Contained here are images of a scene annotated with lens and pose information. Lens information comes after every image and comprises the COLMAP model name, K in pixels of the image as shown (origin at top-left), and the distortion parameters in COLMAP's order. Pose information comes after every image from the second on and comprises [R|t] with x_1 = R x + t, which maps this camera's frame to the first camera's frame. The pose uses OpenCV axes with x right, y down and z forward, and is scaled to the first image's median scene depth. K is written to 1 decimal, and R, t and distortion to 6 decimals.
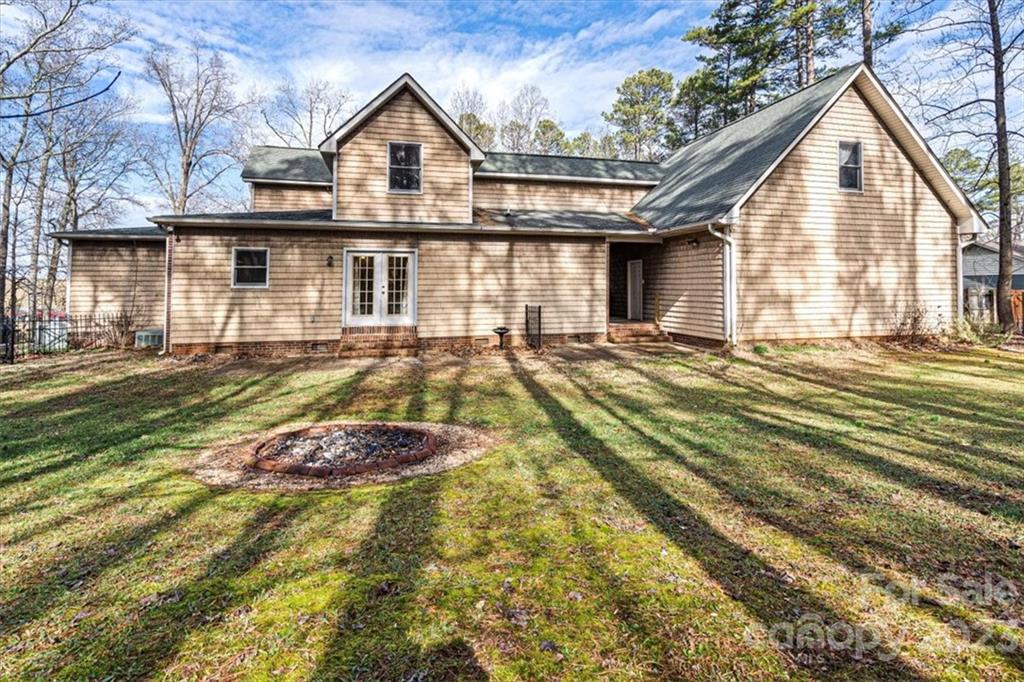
lens RADIAL K [[471.3, 0, 496.9], [0, 471.3, 281.0], [0, 0, 1]] dist [-0.009034, 0.002308]
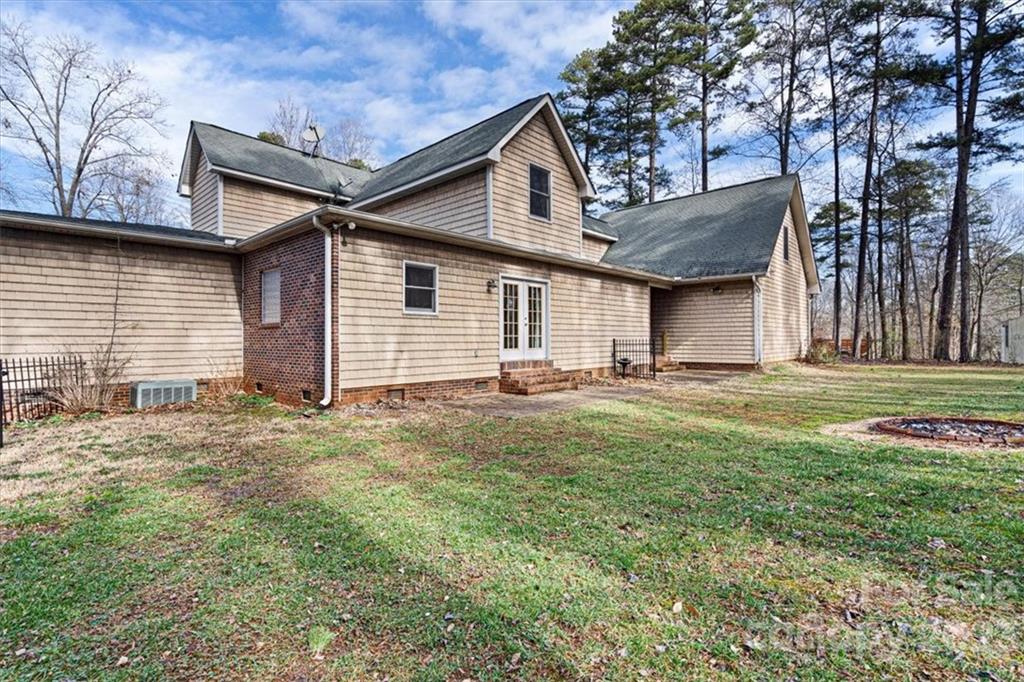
lens RADIAL K [[471.3, 0, 502.4], [0, 471.3, 343.6], [0, 0, 1]] dist [-0.009034, 0.002308]
pose [[0.842538, -0.005248, 0.538611, -0.782594], [-0.004292, 0.999855, 0.016456, 0.047428], [-0.538619, -0.016176, 0.842394, 0.243416]]
